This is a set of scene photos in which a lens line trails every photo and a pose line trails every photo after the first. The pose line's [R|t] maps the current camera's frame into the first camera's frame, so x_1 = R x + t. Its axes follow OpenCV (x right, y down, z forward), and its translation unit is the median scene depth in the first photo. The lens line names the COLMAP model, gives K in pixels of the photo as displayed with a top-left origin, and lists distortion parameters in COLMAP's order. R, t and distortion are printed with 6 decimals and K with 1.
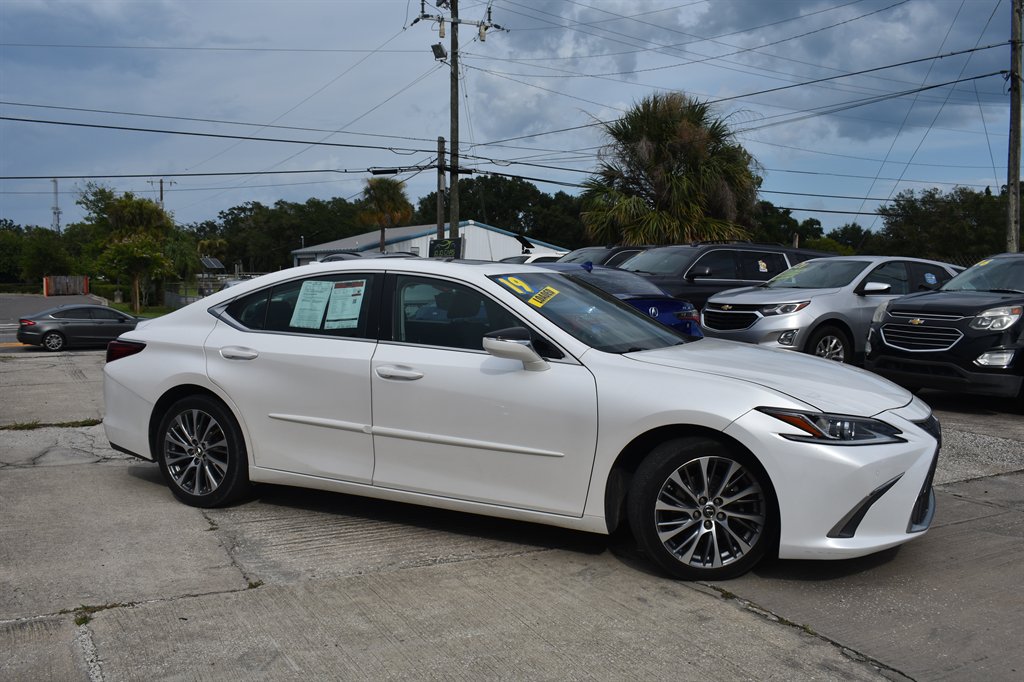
lens RADIAL K [[930.1, 0, 518.5], [0, 930.1, 353.0], [0, 0, 1]] dist [-0.079676, 0.000000]
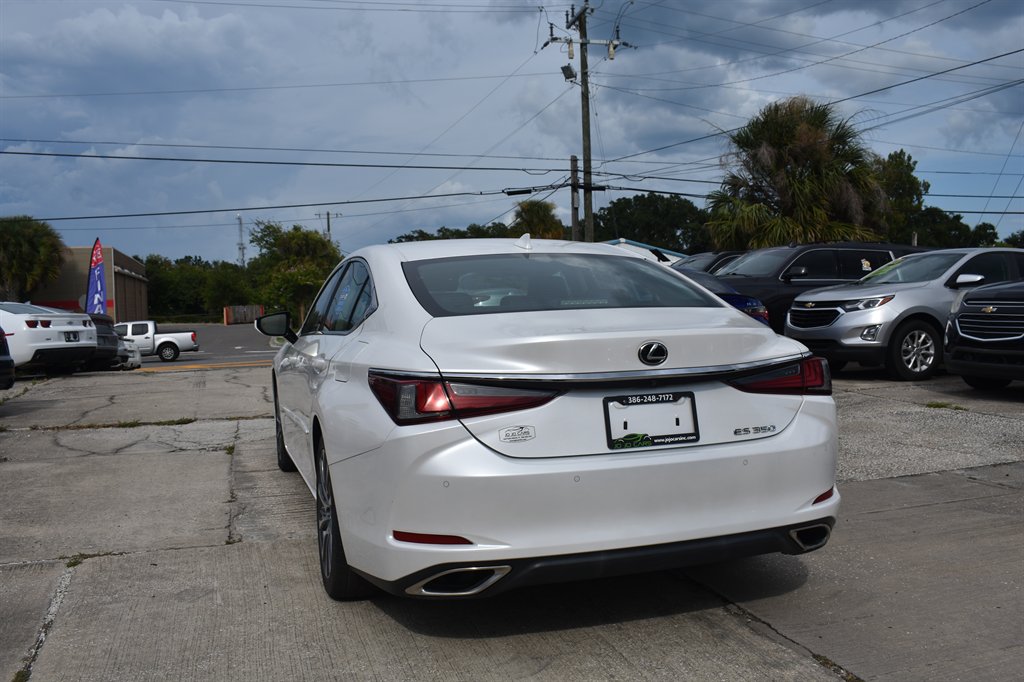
lens RADIAL K [[930.1, 0, 518.0], [0, 930.1, 337.8], [0, 0, 1]] dist [-0.079676, 0.000000]
pose [[0.983434, -0.024459, -0.179609, 0.183716], [0.017422, 0.999021, -0.040653, 0.038360], [0.180427, 0.036850, 0.982898, -0.034010]]
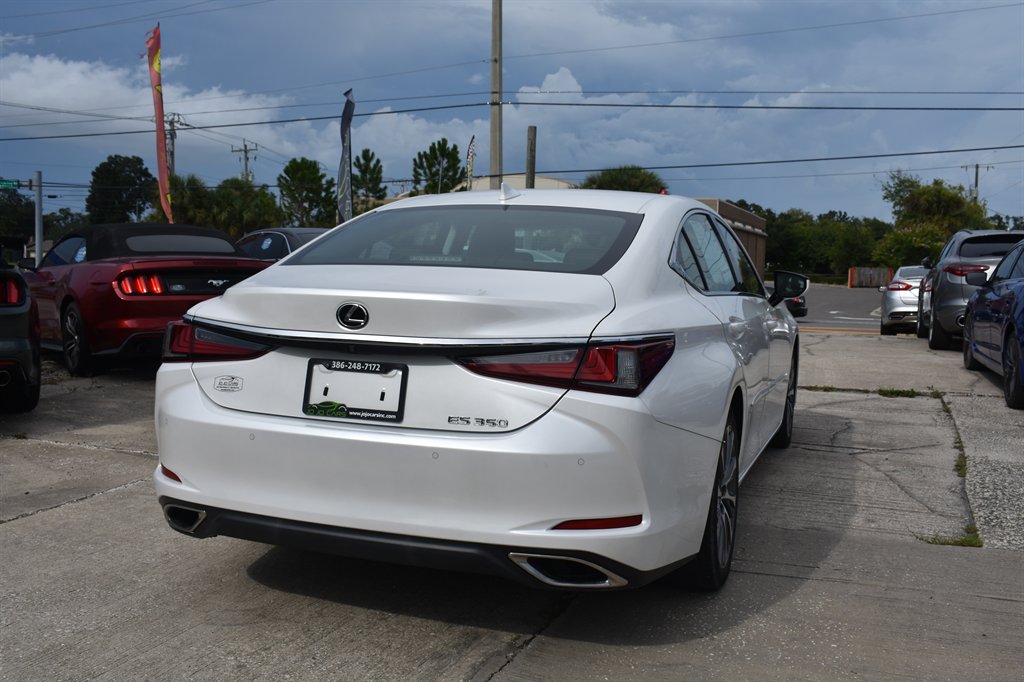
lens RADIAL K [[1006.5, 0, 506.3], [0, 1006.5, 339.7], [0, 0, 1]] dist [-0.076754, 0.000000]
pose [[0.661138, 0.072369, -0.746766, 0.580175], [-0.084722, 0.996172, 0.021531, 0.022502], [0.745466, 0.049032, 0.664738, 0.208234]]
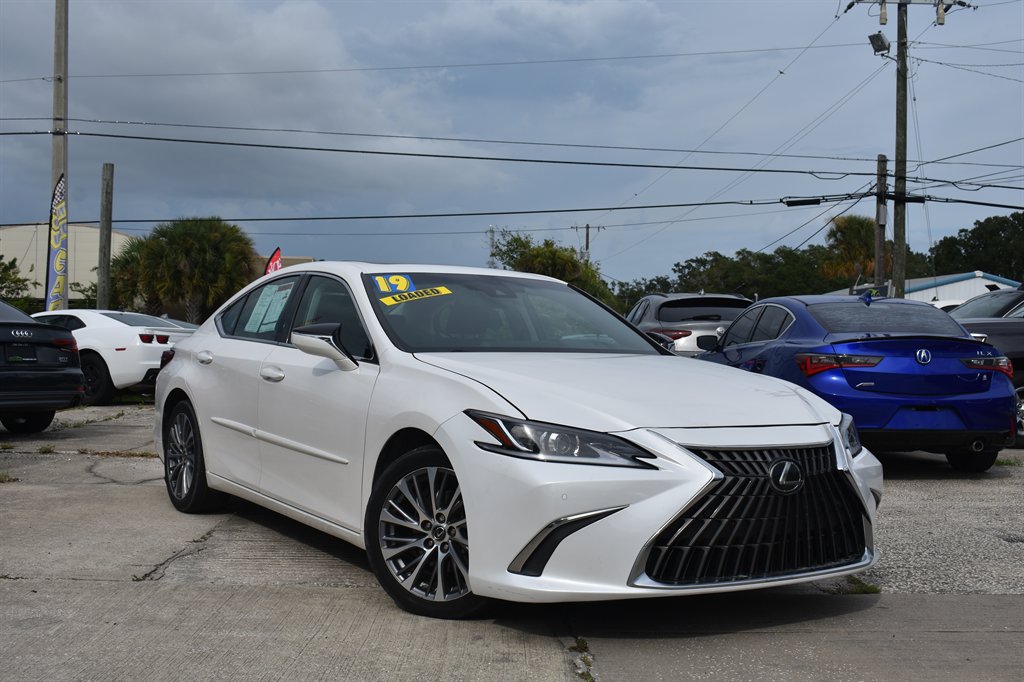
lens RADIAL K [[1221.0, 0, 518.6], [0, 1221.0, 340.2], [0, 0, 1]] dist [-0.058324, 0.000000]
pose [[0.900670, 0.014044, -0.434276, 0.431505], [-0.053610, 0.995433, -0.078994, 0.056581], [0.431183, 0.094429, 0.897310, 0.003614]]
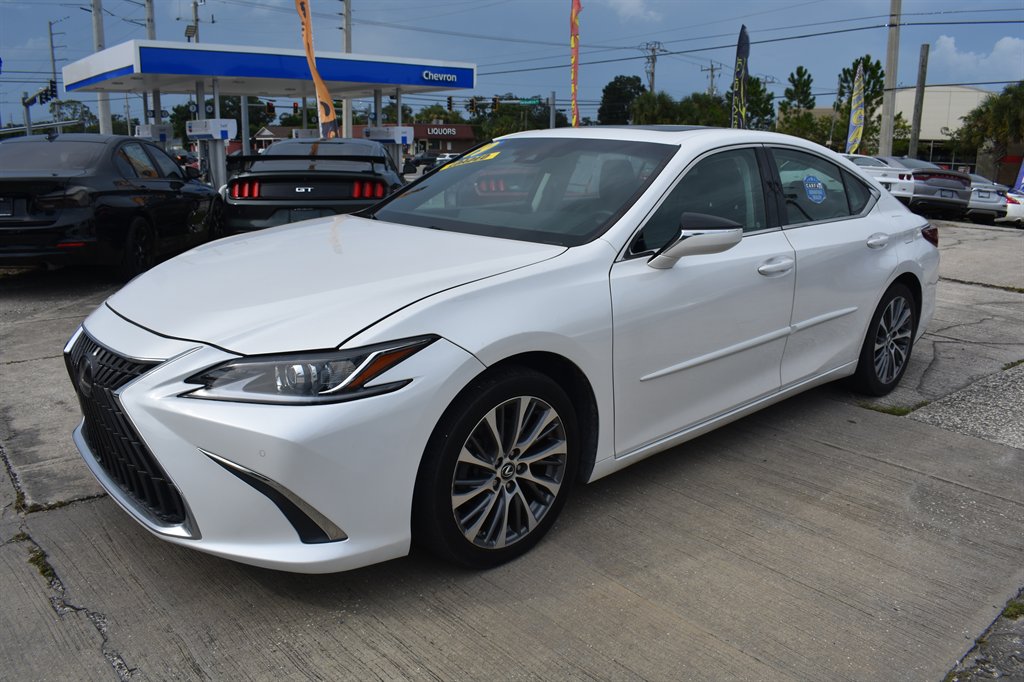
lens RADIAL K [[799.7, 0, 504.6], [0, 799.7, 339.8], [0, 0, 1]] dist [-0.099898, 0.020944]
pose [[0.199132, 0.230707, -0.952429, 0.875591], [-0.097778, 0.971721, 0.214937, -0.026828], [0.975083, 0.050325, 0.216059, 0.437880]]
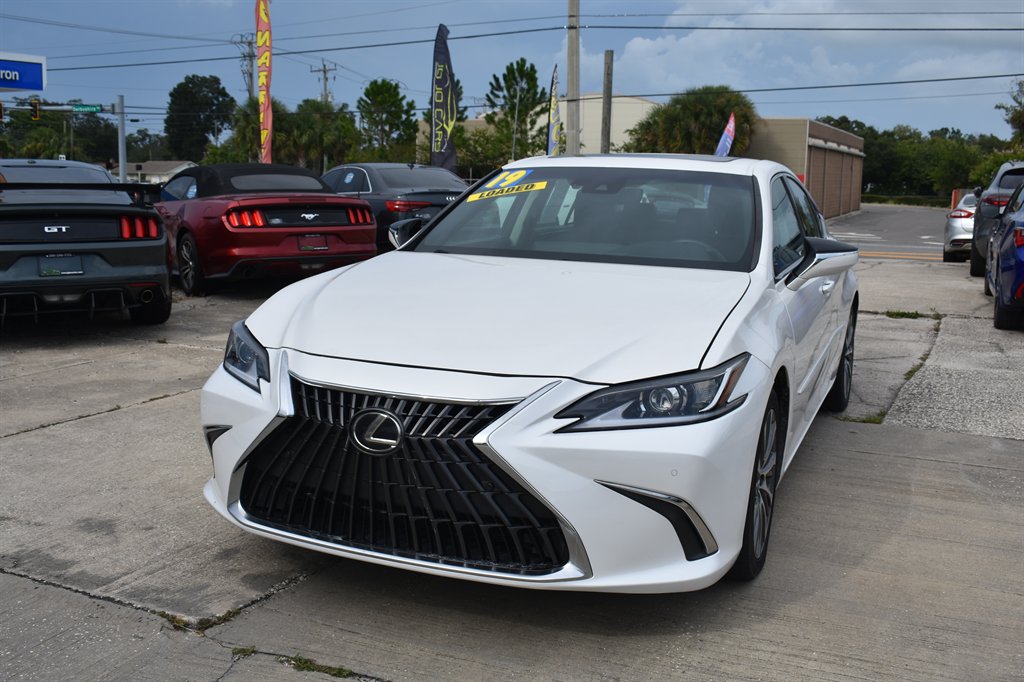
lens RADIAL K [[1050.0, 0, 506.6], [0, 1050.0, 340.4], [0, 0, 1]] dist [-0.074384, 0.000000]
pose [[0.595992, 0.131941, -0.792077, 0.857362], [-0.084722, 0.991235, 0.101368, 0.006658], [0.798509, 0.006692, 0.601946, 0.051584]]
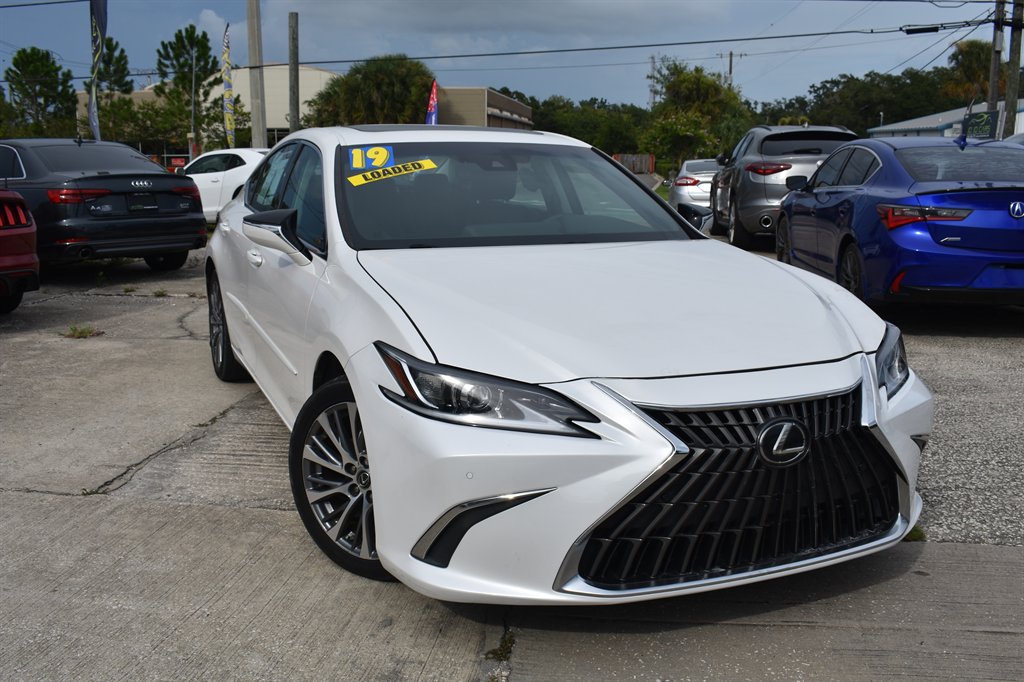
lens RADIAL K [[1006.5, 0, 511.6], [0, 1006.5, 342.1], [0, 0, 1]] dist [-0.076754, 0.000000]
pose [[0.819623, 0.108553, -0.562526, 0.406174], [-0.051975, 0.991925, 0.115686, -0.019819], [0.570541, -0.065581, 0.818646, 0.310813]]
